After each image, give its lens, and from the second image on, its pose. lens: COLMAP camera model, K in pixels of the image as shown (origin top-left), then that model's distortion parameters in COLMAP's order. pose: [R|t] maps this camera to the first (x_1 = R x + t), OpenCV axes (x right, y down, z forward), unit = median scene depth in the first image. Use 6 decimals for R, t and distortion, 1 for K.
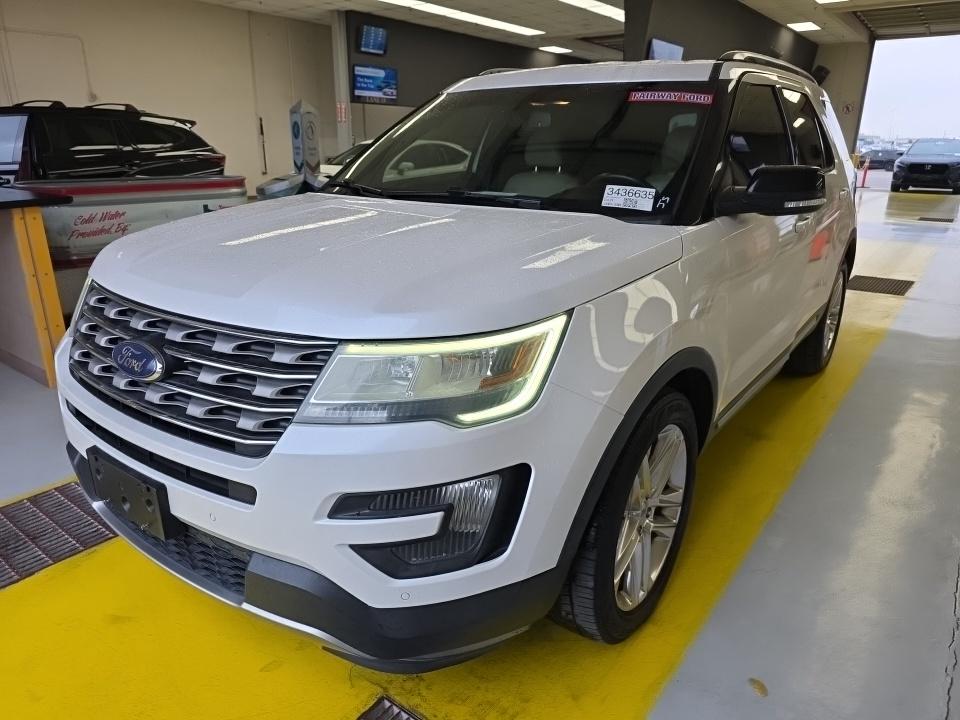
lens RADIAL K [[661.9, 0, 480.0], [0, 661.9, 360.0], [0, 0, 1]] dist [-0.002163, -0.001921]
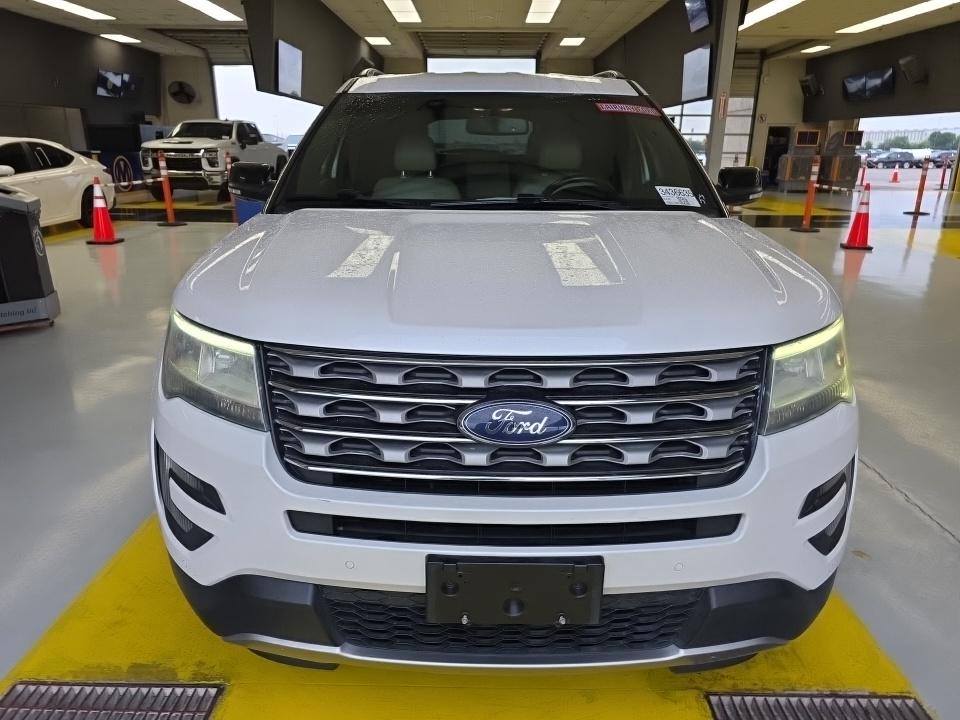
lens RADIAL K [[644.0, 0, 479.9], [0, 644.0, 347.9], [0, 0, 1]] dist [0.020283, 0.000034]
pose [[0.802612, -0.176716, 0.569724, -0.405015], [0.182932, 0.982007, 0.046888, -0.055296], [-0.567759, 0.066588, 0.820497, 0.156236]]
